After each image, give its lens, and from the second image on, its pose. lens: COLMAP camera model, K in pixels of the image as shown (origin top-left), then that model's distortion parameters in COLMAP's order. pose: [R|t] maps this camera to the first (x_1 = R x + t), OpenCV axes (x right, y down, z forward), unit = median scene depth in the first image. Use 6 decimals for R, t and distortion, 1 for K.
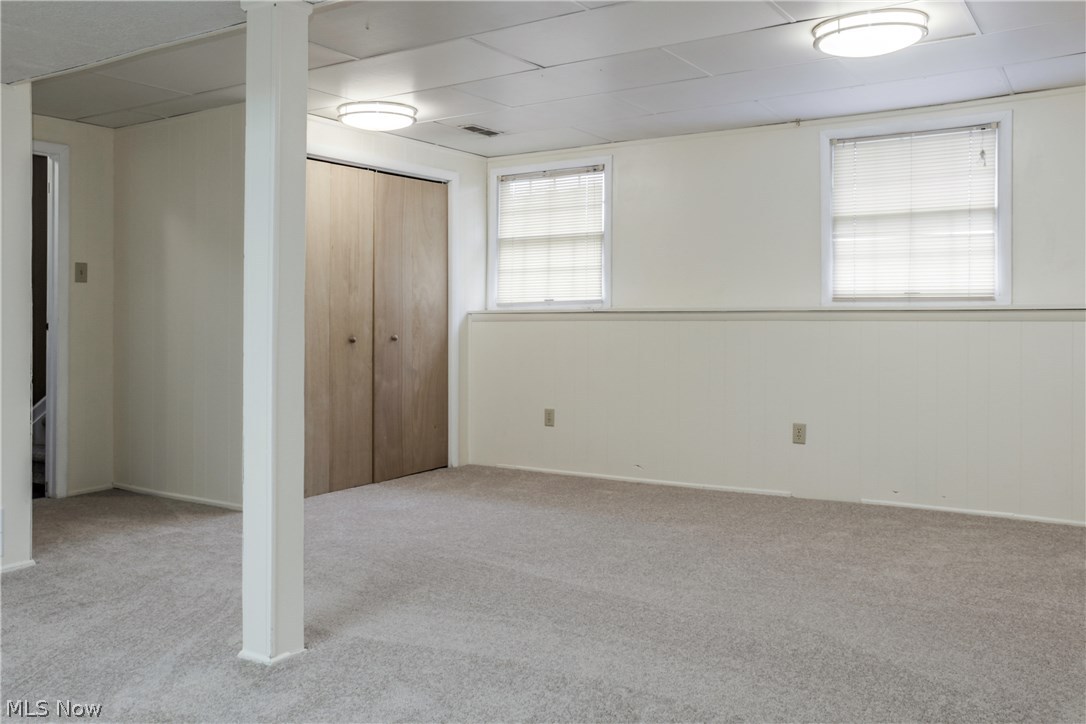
lens RADIAL K [[937.5, 0, 543.0], [0, 937.5, 362.0], [0, 0, 1]] dist [-0.124091, 0.155169]
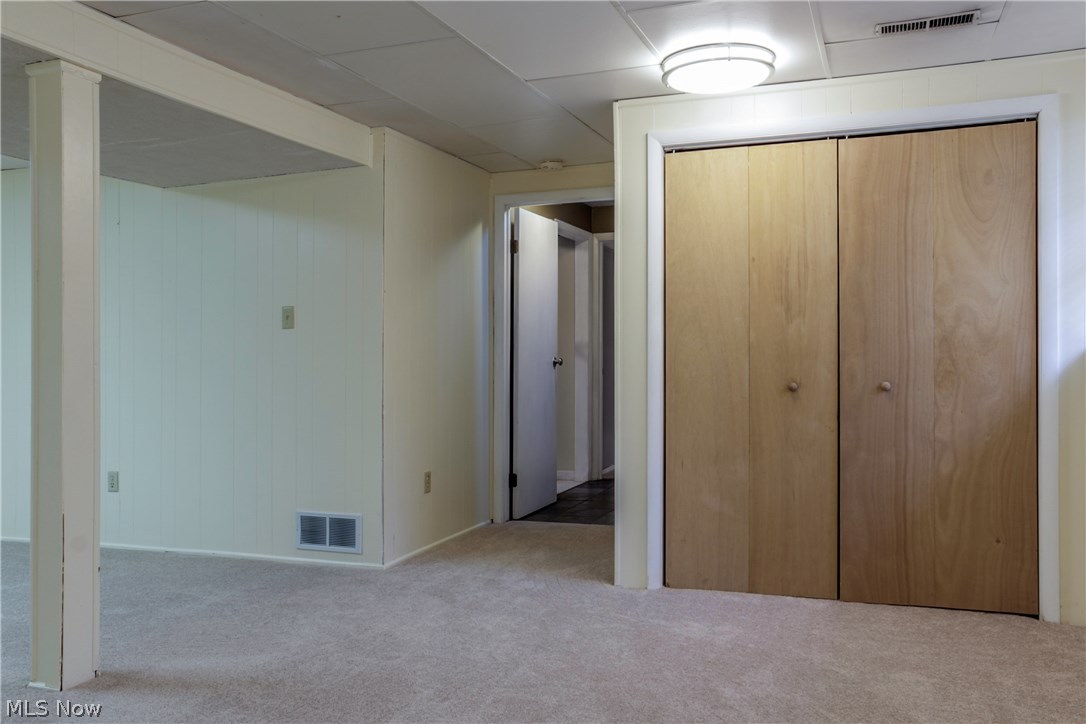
lens RADIAL K [[937.5, 0, 543.0], [0, 937.5, 362.0], [0, 0, 1]] dist [-0.124091, 0.155169]
pose [[0.190478, 0.018769, -0.981512, 0.428680], [-0.036410, 0.999264, 0.012043, -0.042717], [0.981016, 0.033443, 0.191022, 0.657053]]
